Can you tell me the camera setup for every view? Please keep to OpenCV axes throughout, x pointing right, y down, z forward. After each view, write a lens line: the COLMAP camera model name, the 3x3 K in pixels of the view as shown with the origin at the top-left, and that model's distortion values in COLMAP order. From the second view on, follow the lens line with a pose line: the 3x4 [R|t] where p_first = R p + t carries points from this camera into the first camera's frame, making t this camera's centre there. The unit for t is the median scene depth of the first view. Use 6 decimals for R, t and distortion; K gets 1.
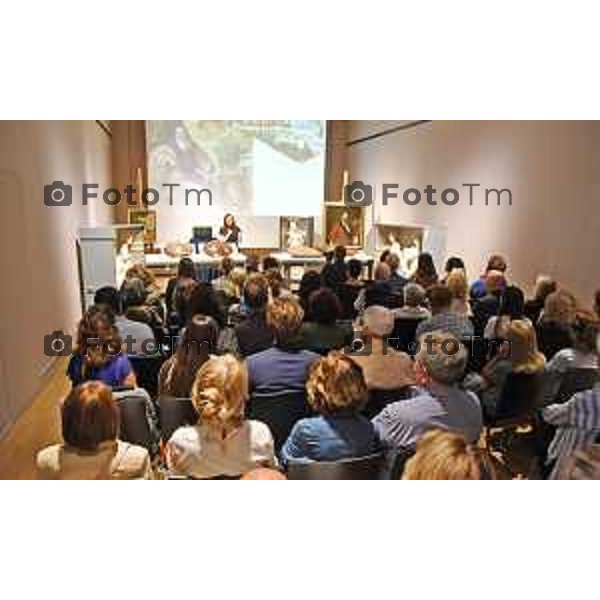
lens RADIAL K [[548.7, 0, 300.0], [0, 548.7, 300.0], [0, 0, 1]] dist [-0.082385, -0.004209]
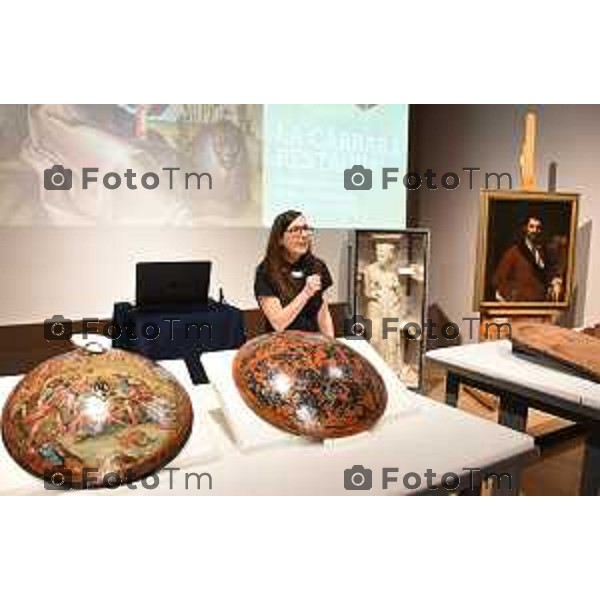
lens RADIAL K [[491.9, 0, 300.0], [0, 491.9, 300.0], [0, 0, 1]] dist [-0.096426, 0.004758]
pose [[0.963402, -0.041908, 0.264766, -0.167242], [0.049808, 0.998490, -0.023191, -0.098453], [-0.263395, 0.035530, 0.964034, 0.695472]]
